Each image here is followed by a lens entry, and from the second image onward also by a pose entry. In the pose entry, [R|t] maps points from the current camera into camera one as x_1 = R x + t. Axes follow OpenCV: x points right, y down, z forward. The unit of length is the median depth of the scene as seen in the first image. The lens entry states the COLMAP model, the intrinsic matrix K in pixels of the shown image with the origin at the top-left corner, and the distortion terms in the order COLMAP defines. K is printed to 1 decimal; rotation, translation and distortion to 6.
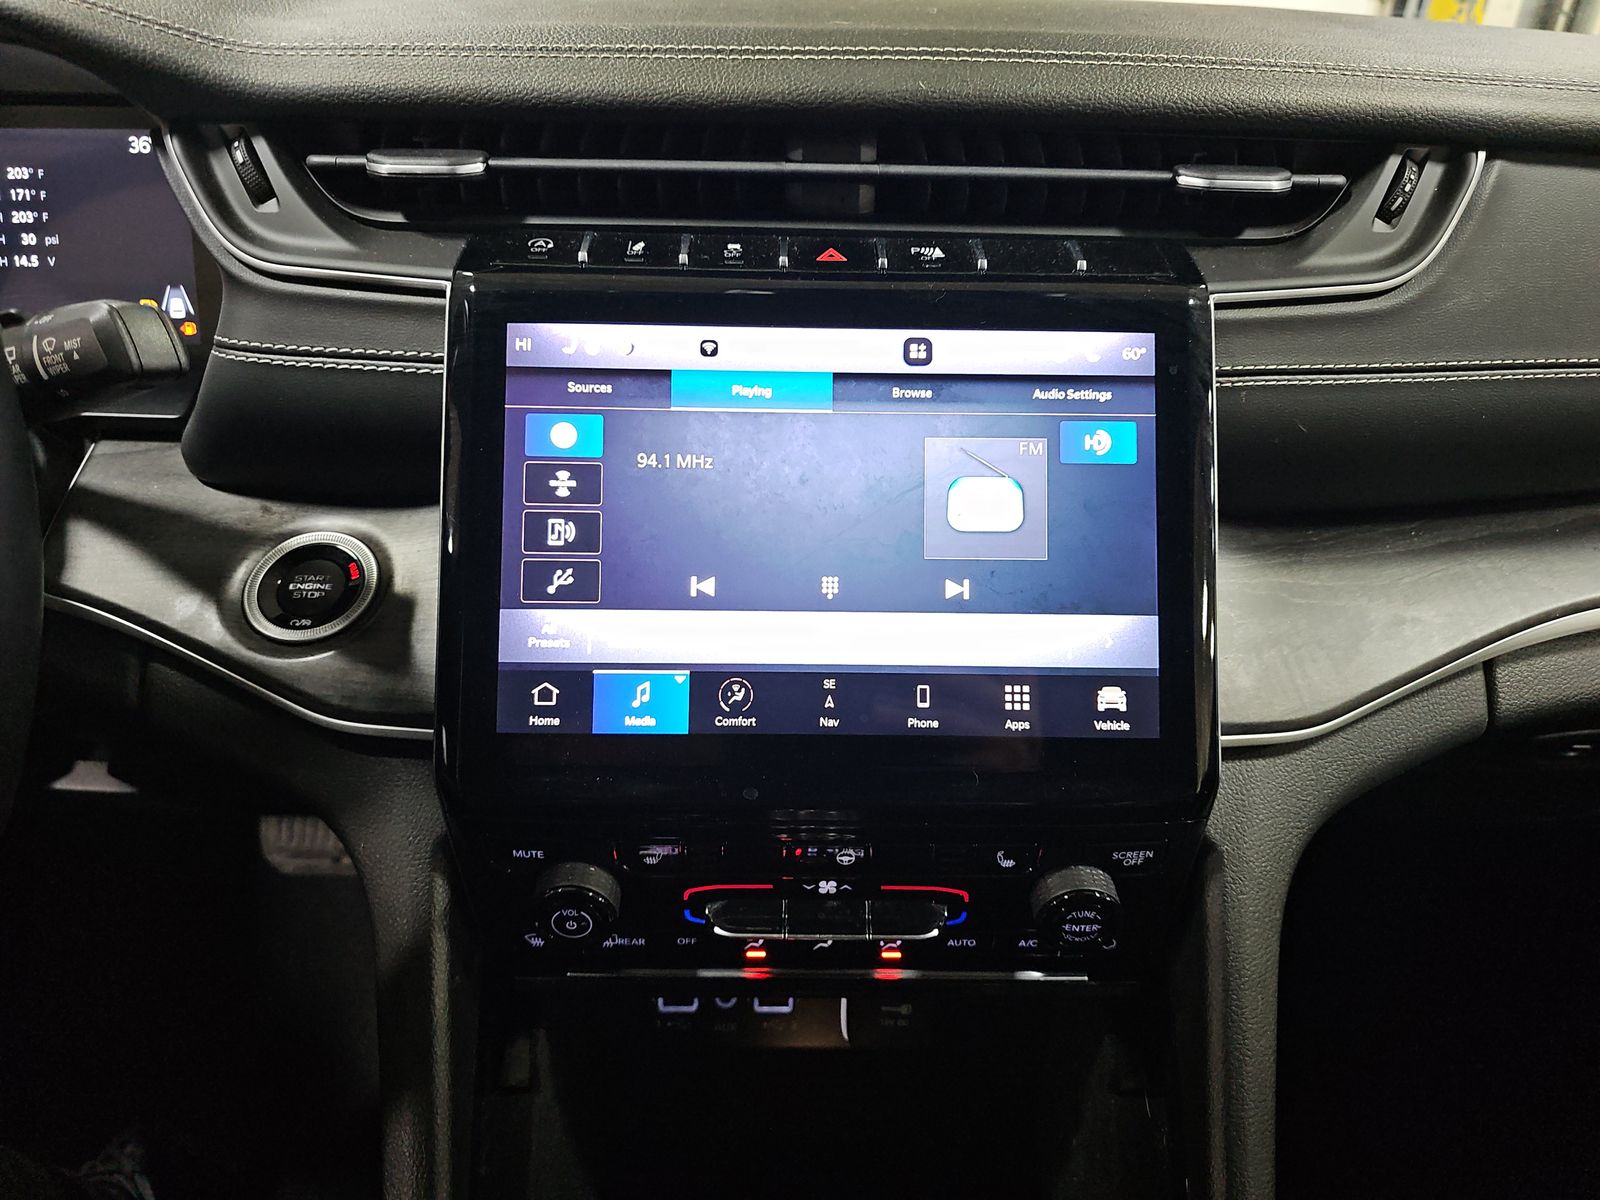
lens RADIAL K [[1097.7, 0, 800.0], [0, 1097.7, 600.0], [0, 0, 1]] dist [0.051172, -0.059964]
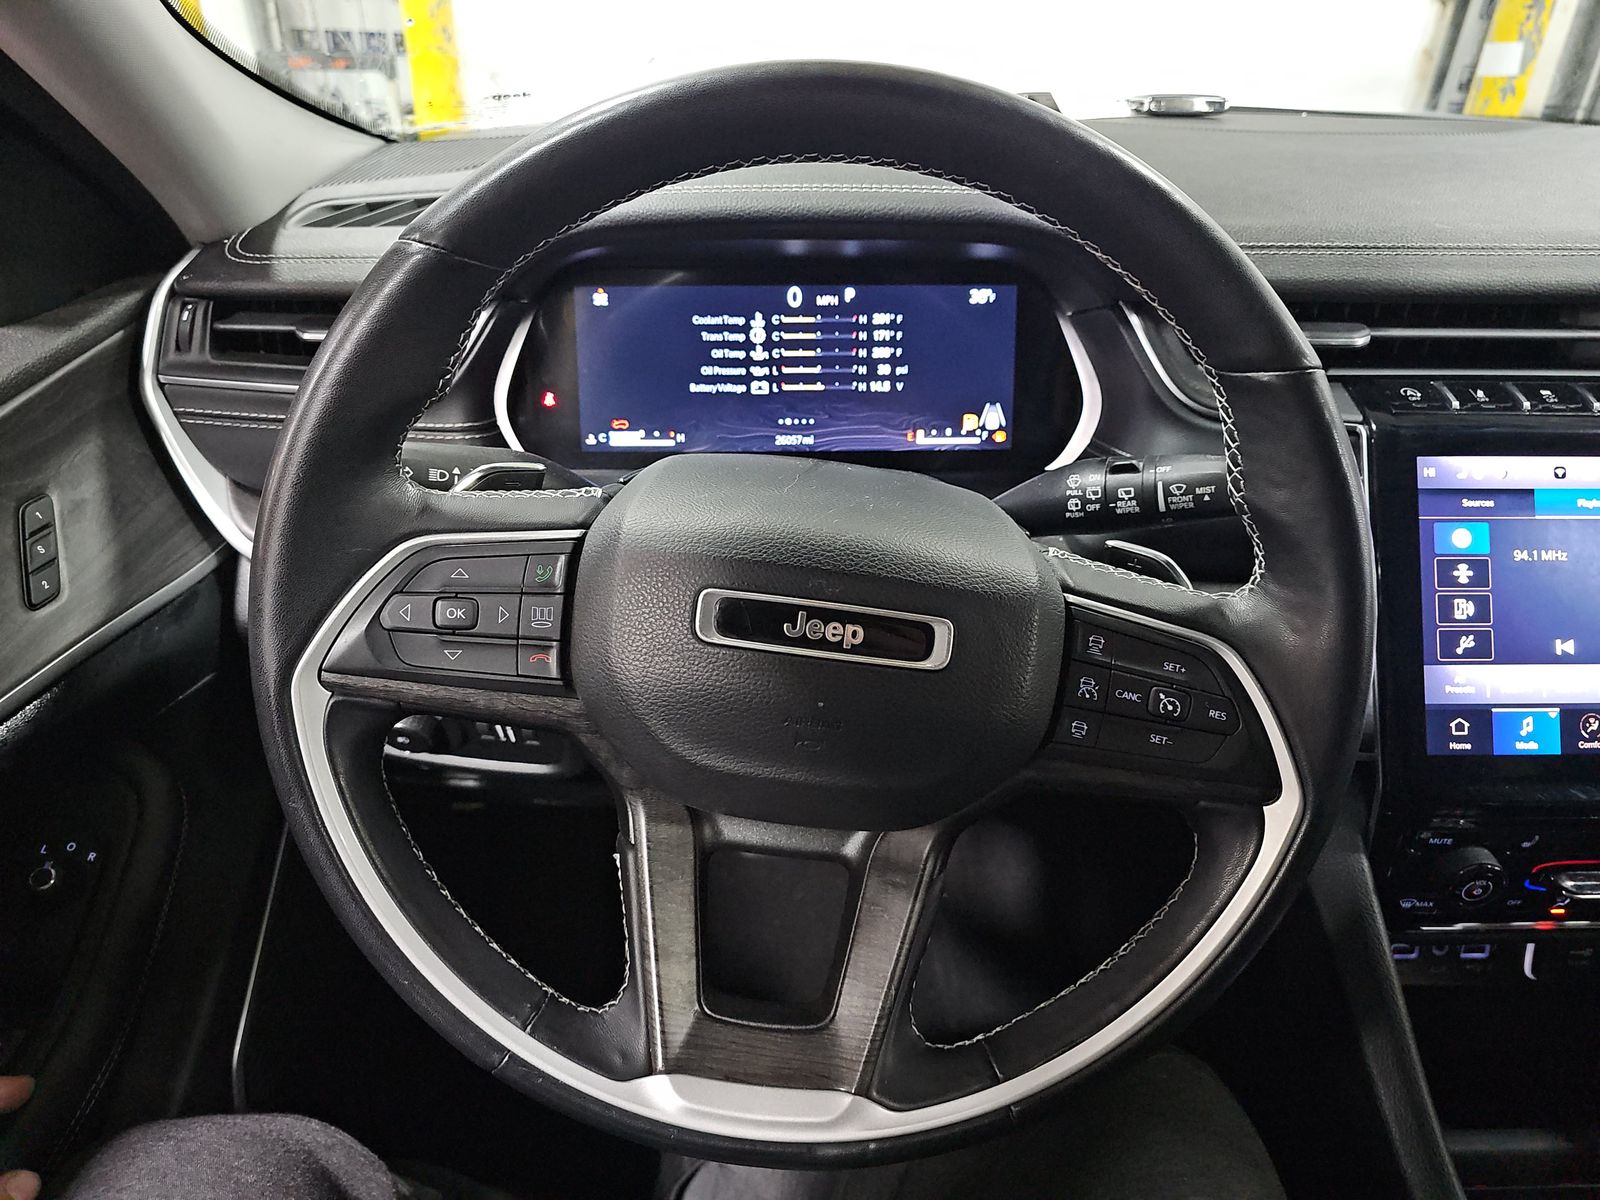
lens RADIAL K [[1097.7, 0, 800.0], [0, 1097.7, 600.0], [0, 0, 1]] dist [0.051172, -0.059964]
pose [[0.999809, -0.010935, 0.016203, -1.063104], [0.010609, 0.999742, 0.020072, -0.108765], [-0.016418, -0.019896, 0.999667, -0.372639]]
